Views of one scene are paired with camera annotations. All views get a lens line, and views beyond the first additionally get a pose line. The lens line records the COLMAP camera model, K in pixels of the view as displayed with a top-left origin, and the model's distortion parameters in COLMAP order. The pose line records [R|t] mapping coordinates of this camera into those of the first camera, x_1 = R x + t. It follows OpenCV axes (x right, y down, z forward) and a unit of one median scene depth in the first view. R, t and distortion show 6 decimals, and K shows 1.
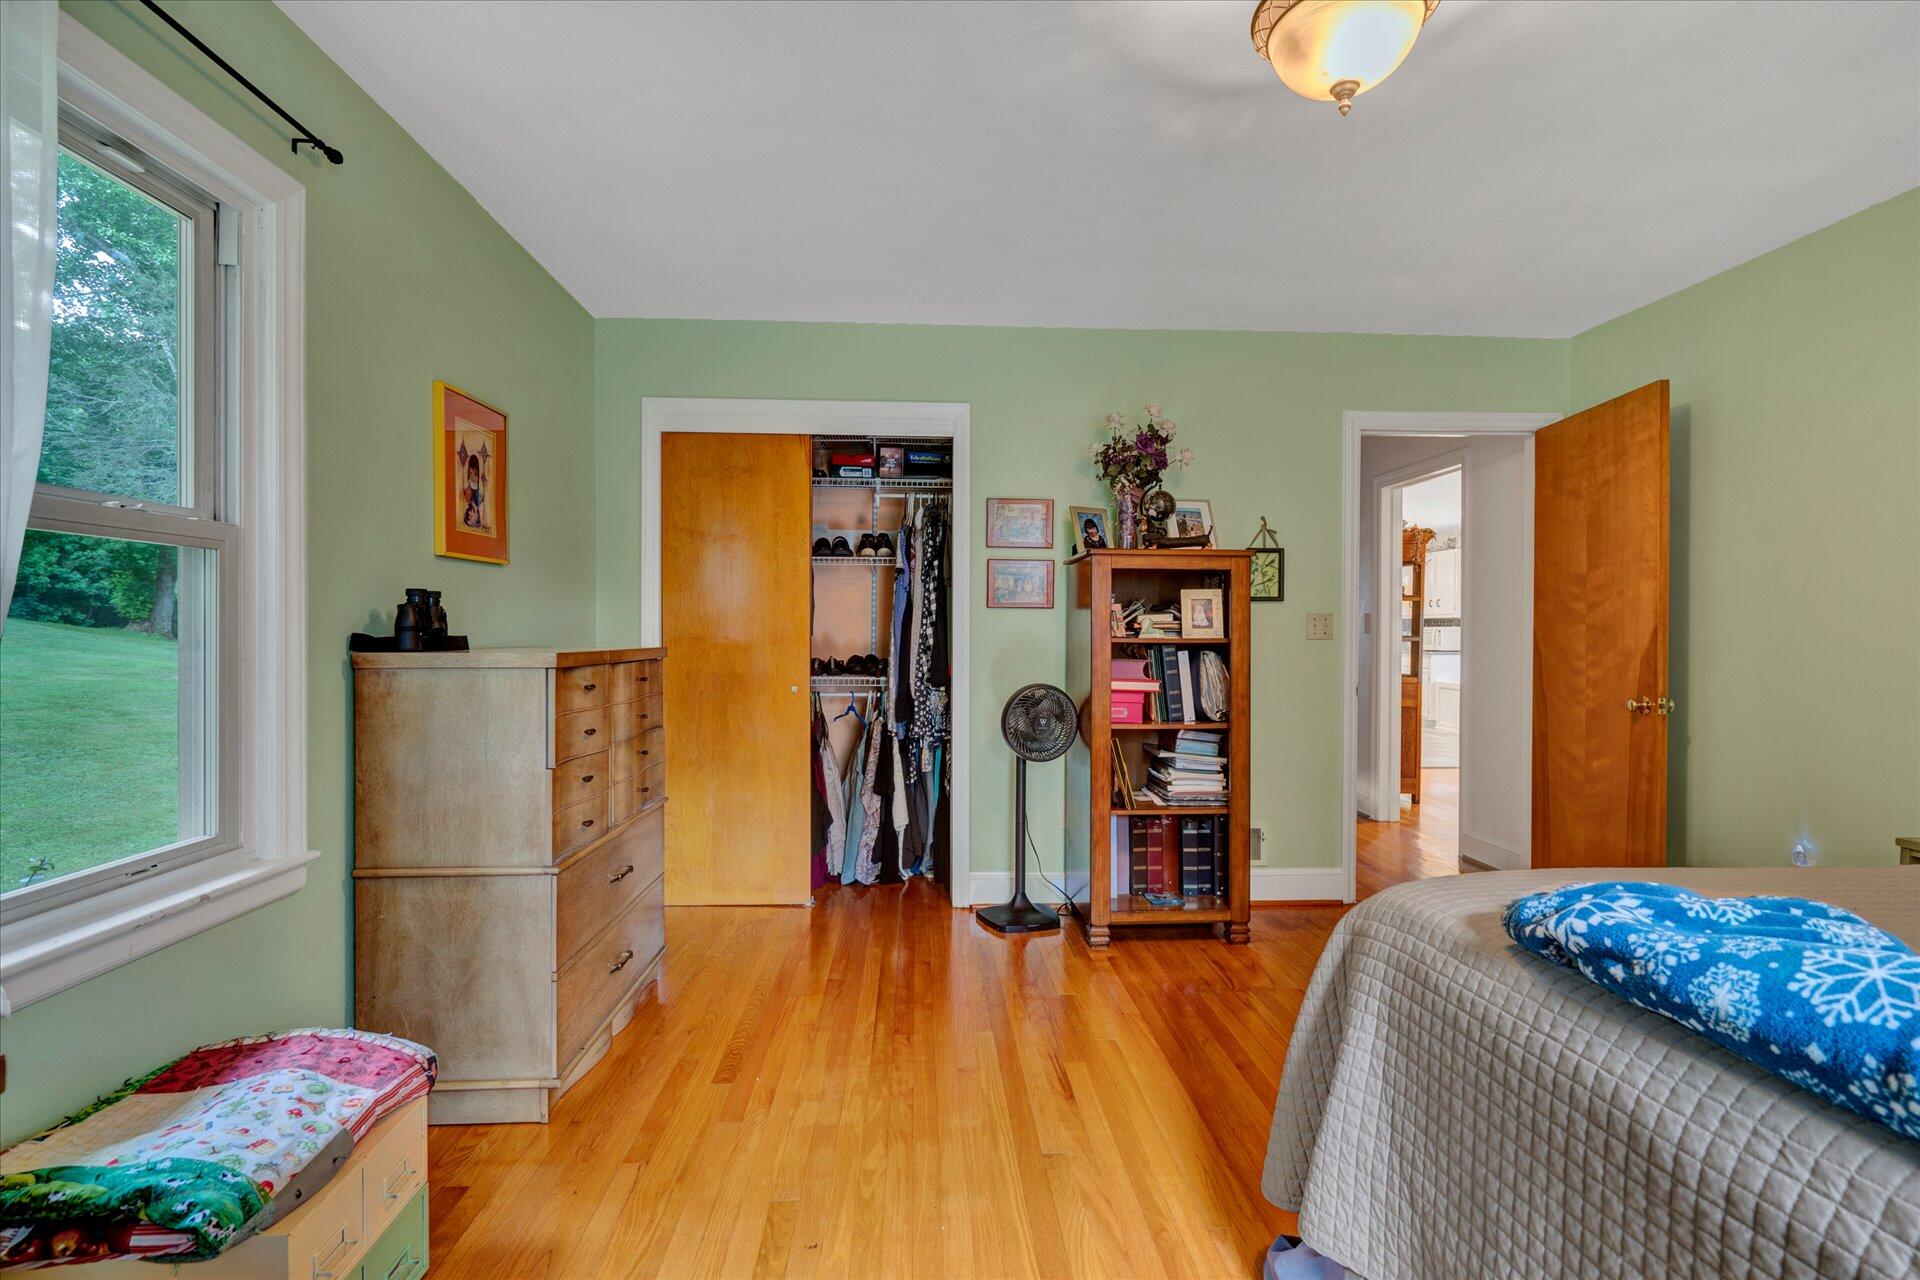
lens RADIAL K [[960.0, 0, 960.0], [0, 960.0, 640.0], [0, 0, 1]] dist [0.005516, 0.001102]
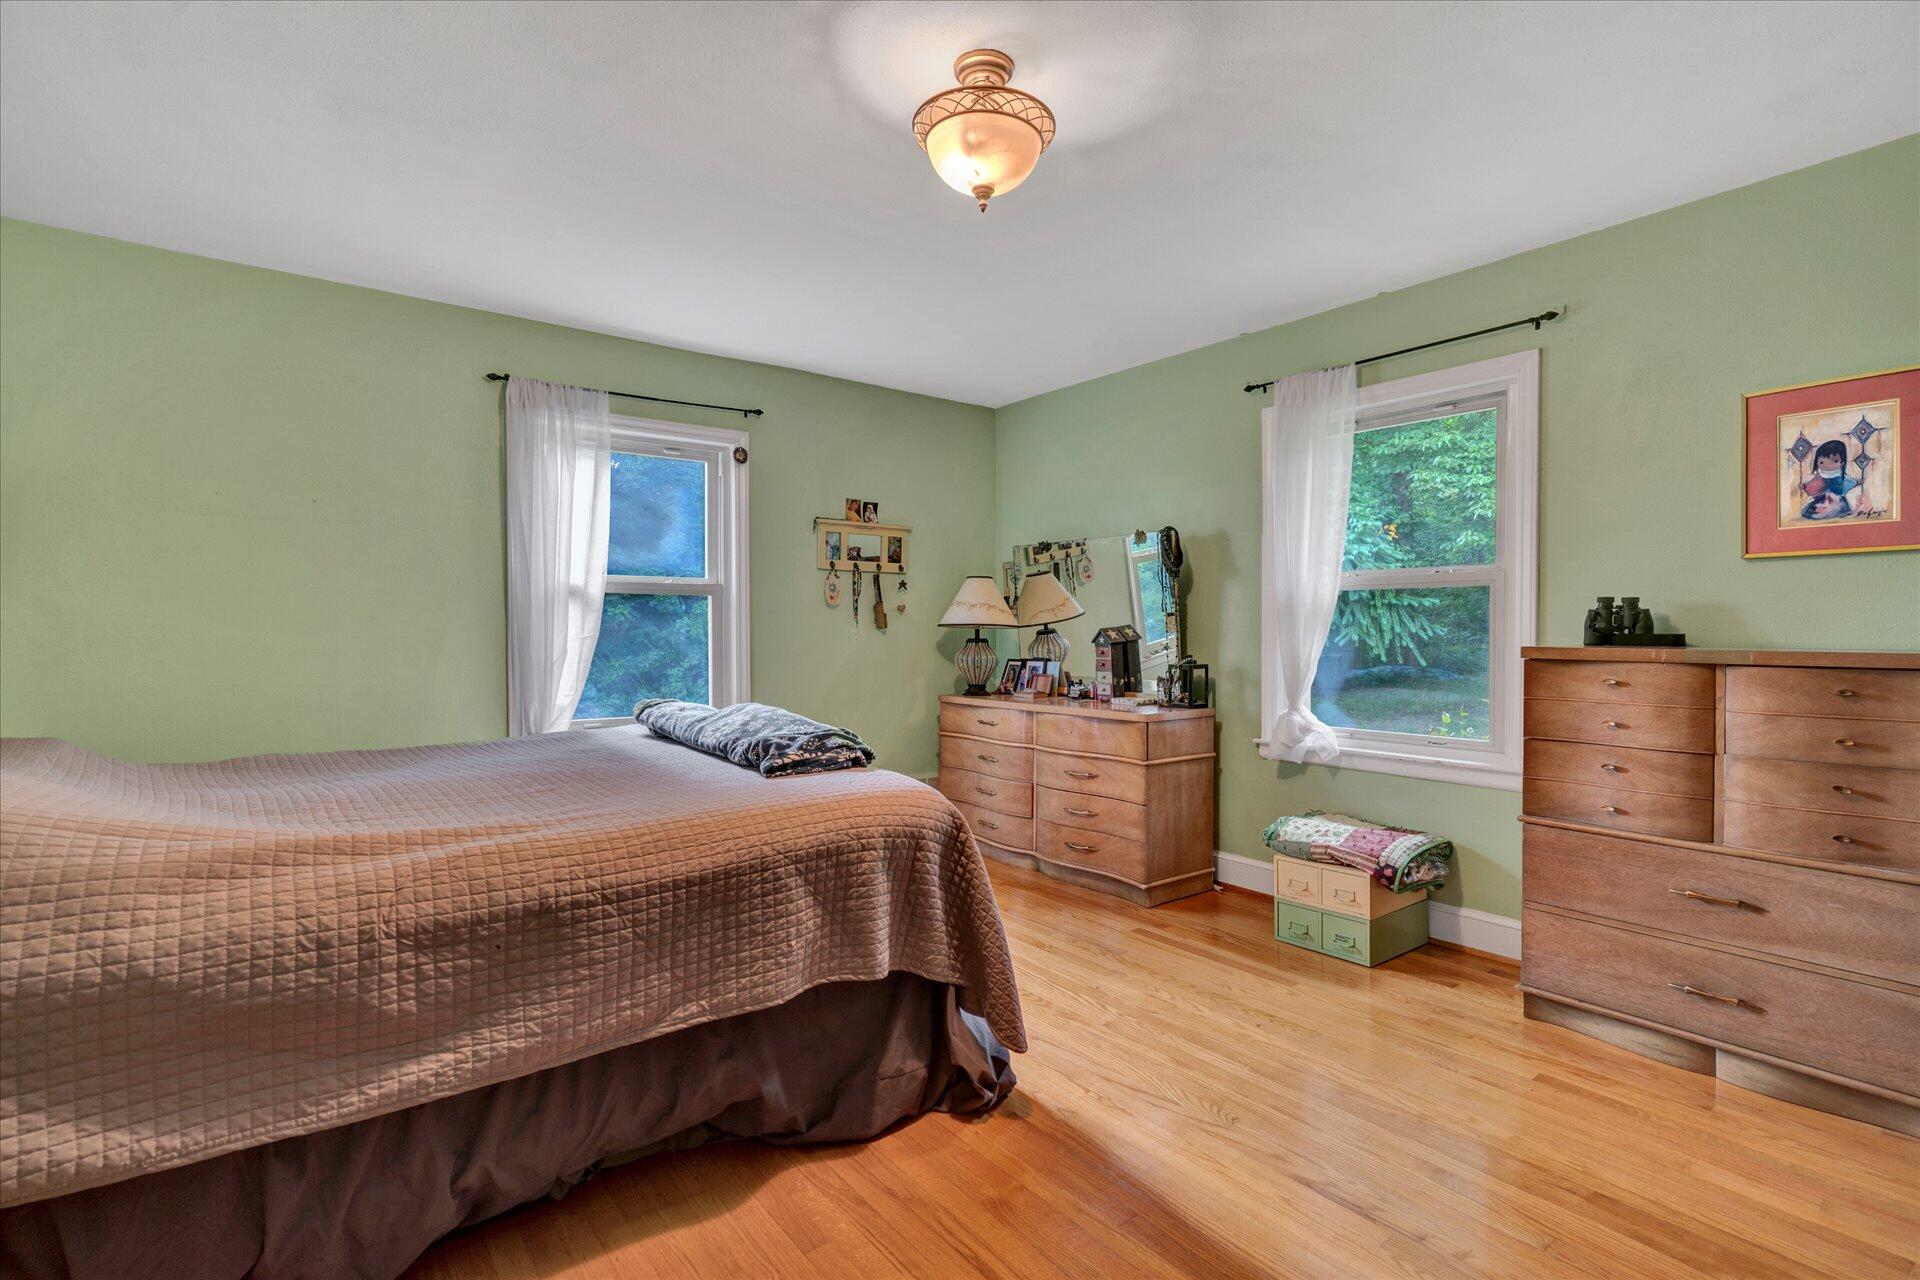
lens RADIAL K [[920.2, 0, 963.6], [0, 920.2, 635.4], [0, 0, 1]] dist [0.005826, 0.001257]
pose [[-0.827413, 0.002260, -0.561590, 0.792447], [-0.006130, 0.999896, 0.013055, -0.011509], [0.561561, 0.014245, -0.827313, 1.440695]]
